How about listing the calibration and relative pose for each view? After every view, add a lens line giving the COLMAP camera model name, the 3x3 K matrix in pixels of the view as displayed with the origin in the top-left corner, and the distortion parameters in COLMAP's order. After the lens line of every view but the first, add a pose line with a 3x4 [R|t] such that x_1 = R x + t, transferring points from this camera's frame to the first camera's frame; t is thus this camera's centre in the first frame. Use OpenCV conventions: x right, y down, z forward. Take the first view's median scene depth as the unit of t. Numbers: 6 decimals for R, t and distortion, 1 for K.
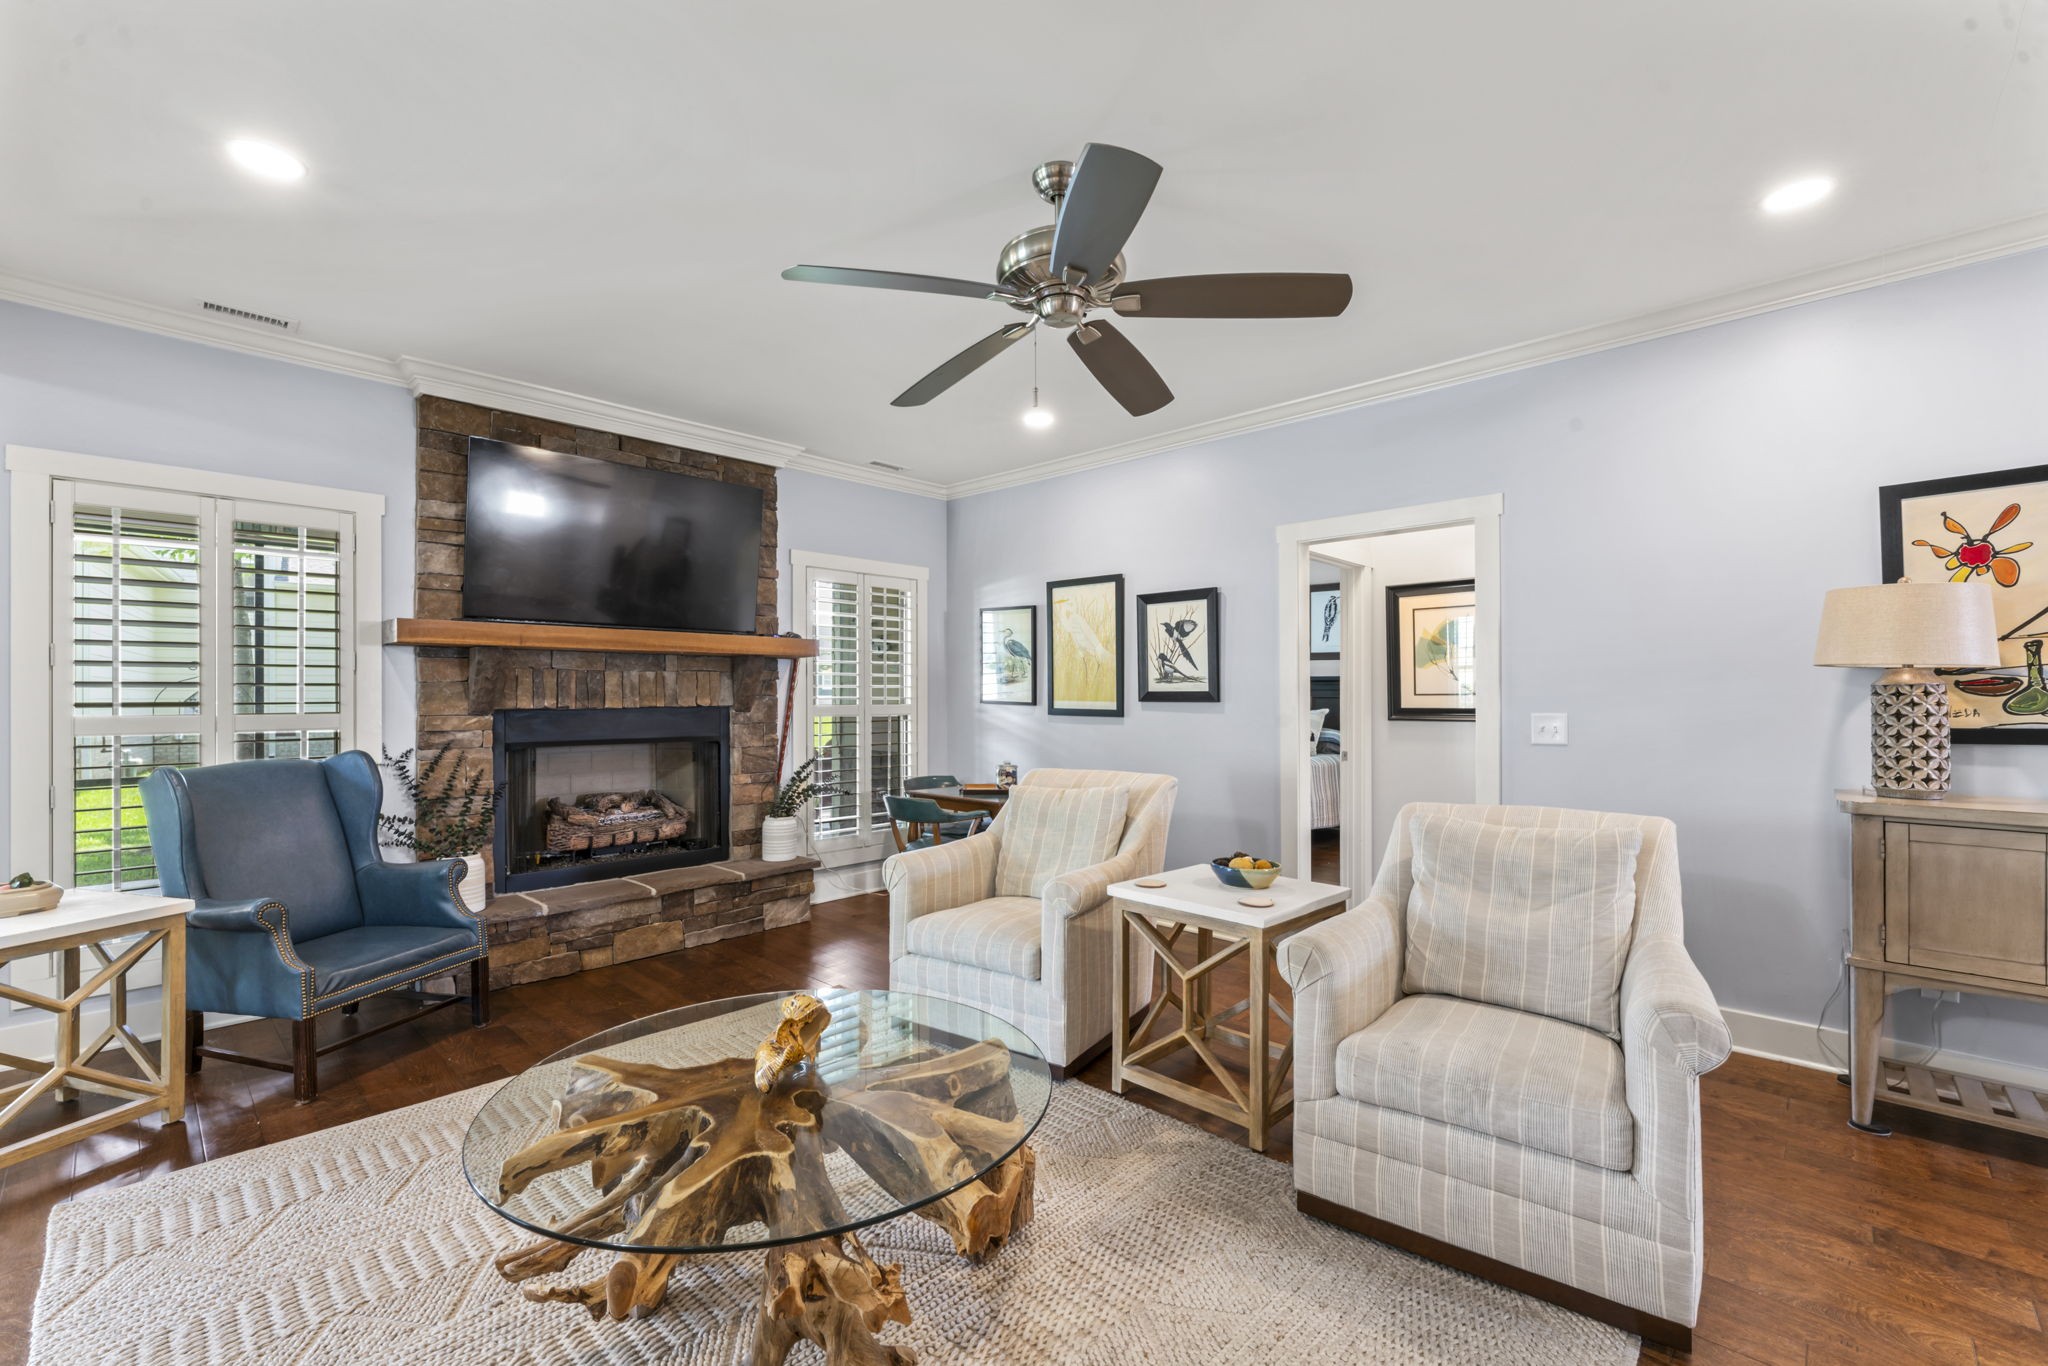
lens RADIAL K [[870.2, 0, 1014.2], [0, 870.2, 693.3], [0, 0, 1]] dist [-0.001851, -0.000192]
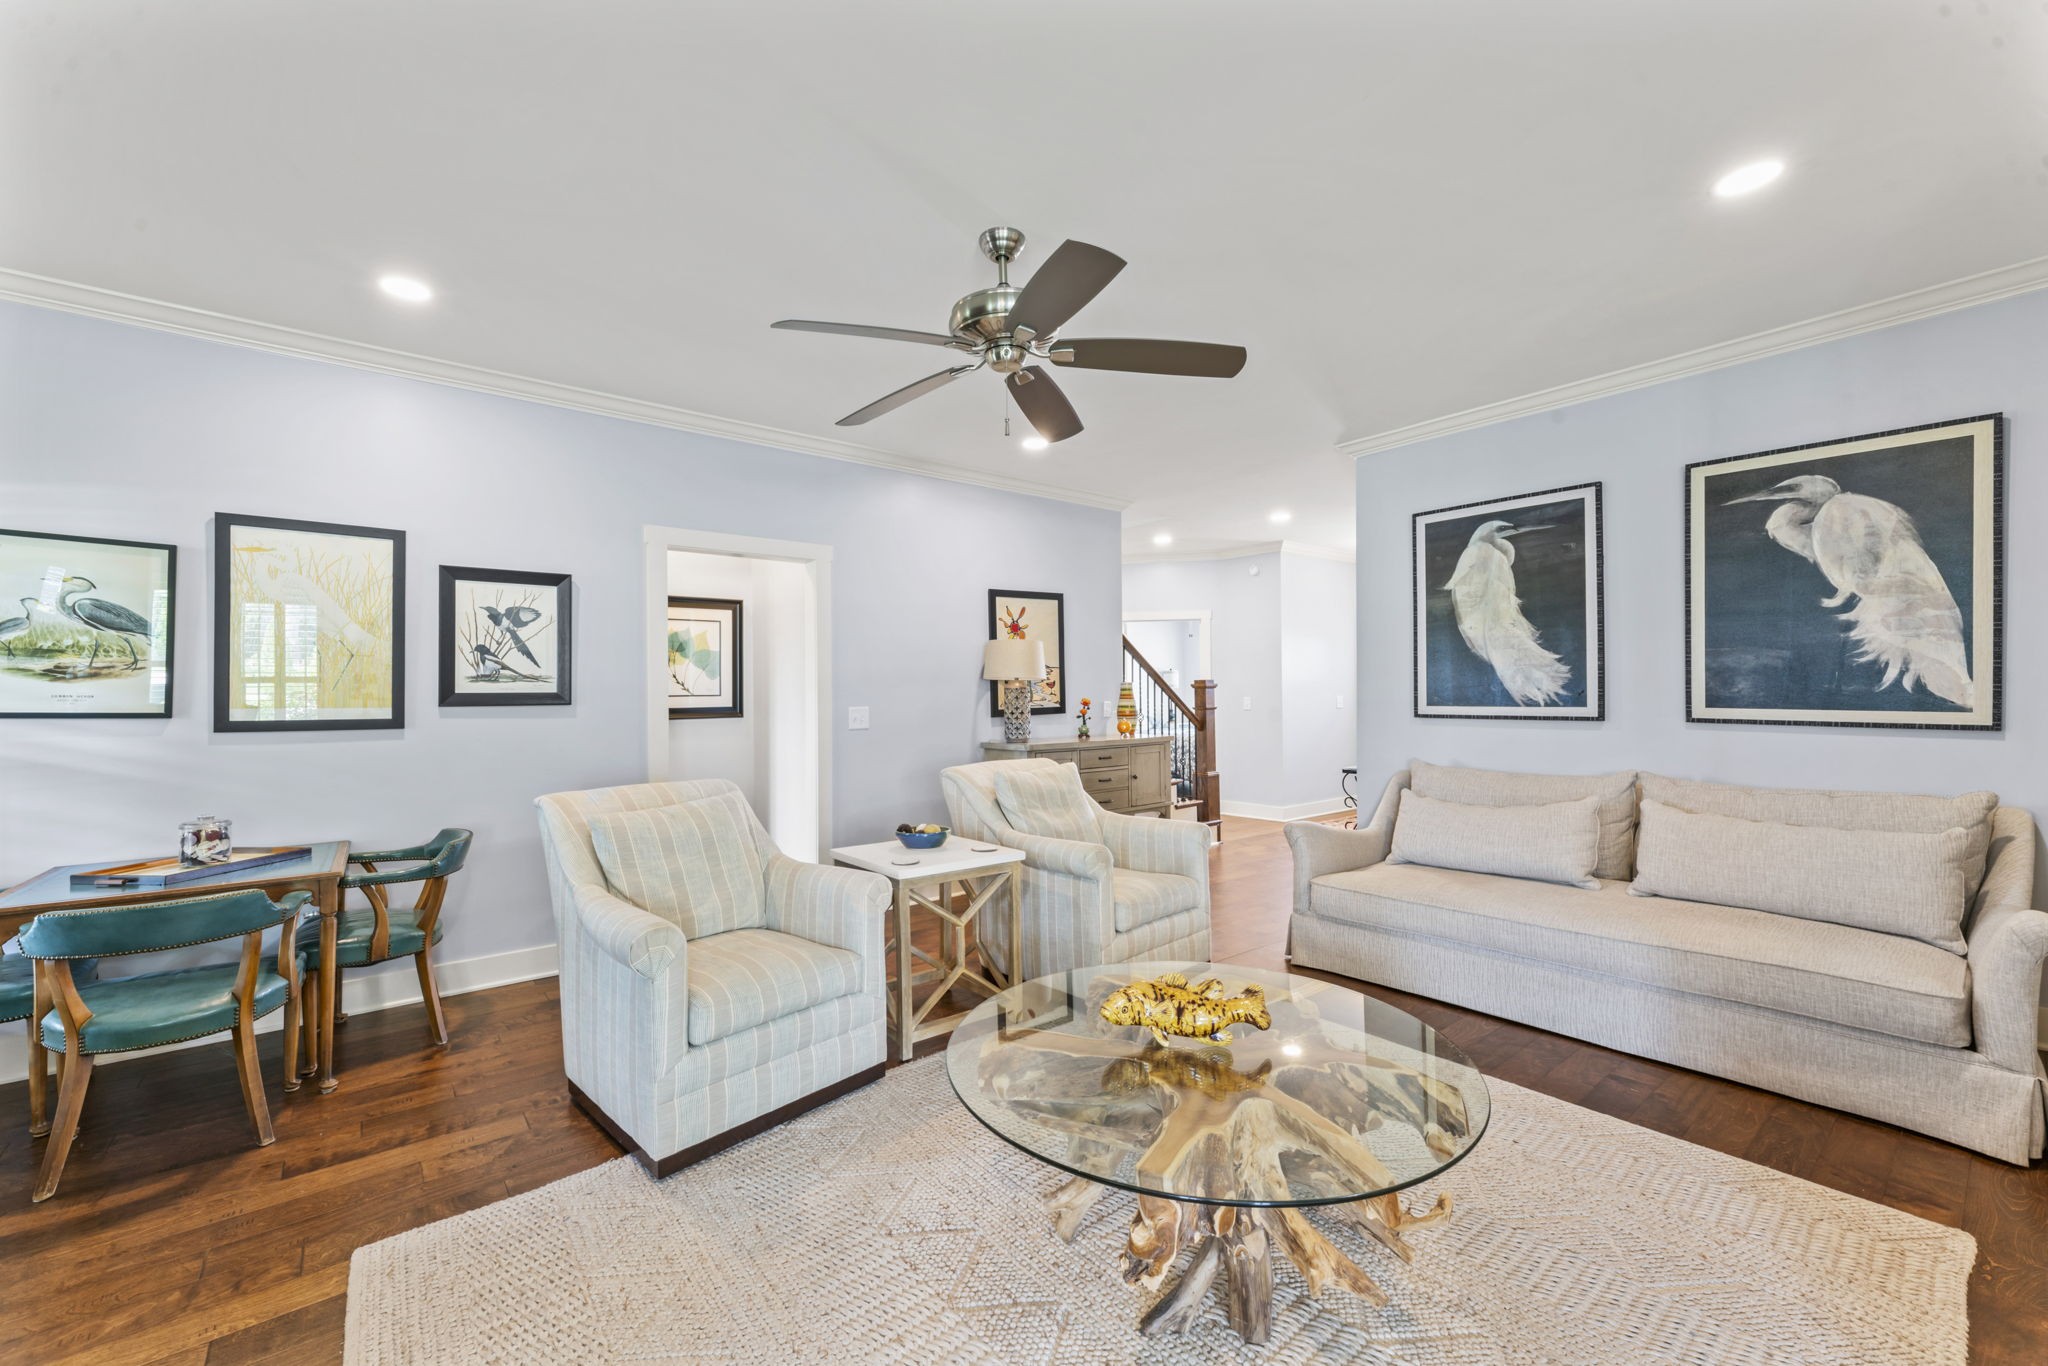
lens RADIAL K [[818.6, 0, 1018.7], [0, 818.6, 685.8], [0, 0, 1]] dist [0.001358, 0.000489]
pose [[0.119677, 0.010717, 0.992755, -0.520601], [0.008599, 0.999893, -0.011830, 0.004388], [-0.992776, 0.009953, 0.119572, 0.435026]]
